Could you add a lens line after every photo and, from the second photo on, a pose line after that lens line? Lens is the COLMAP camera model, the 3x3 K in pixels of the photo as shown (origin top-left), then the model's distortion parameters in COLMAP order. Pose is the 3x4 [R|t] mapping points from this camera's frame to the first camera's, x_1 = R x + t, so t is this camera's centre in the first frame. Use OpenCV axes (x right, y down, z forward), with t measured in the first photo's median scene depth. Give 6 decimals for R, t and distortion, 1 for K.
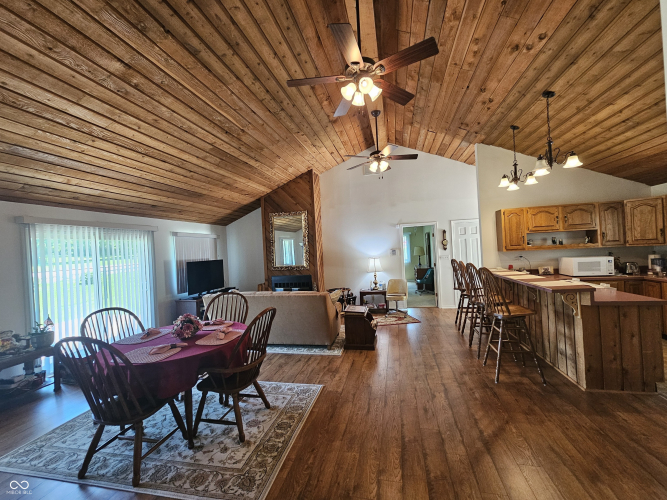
lens RADIAL K [[272.2, 0, 338.1], [0, 272.2, 248.6], [0, 0, 1]] dist [0.001604, 0.000470]
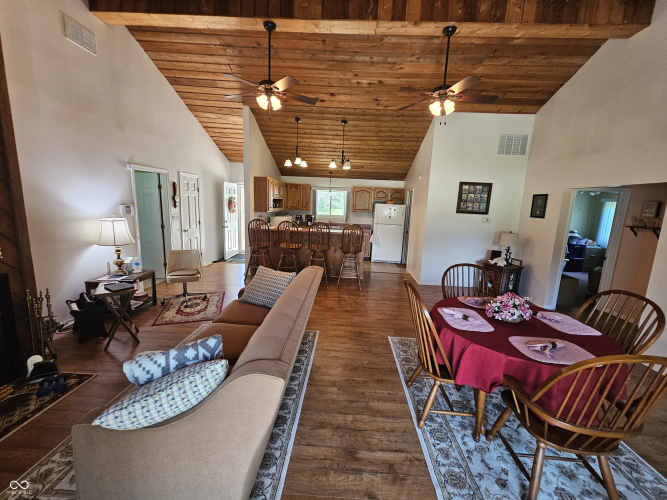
lens RADIAL K [[274.5, 0, 339.1], [0, 274.5, 249.5], [0, 0, 1]] dist [-0.001468, 0.000051]
pose [[-0.173893, -0.127234, 0.976510, -0.748715], [-0.038173, 0.991744, 0.122421, 0.014968], [-0.984024, -0.015988, -0.177314, 0.985900]]
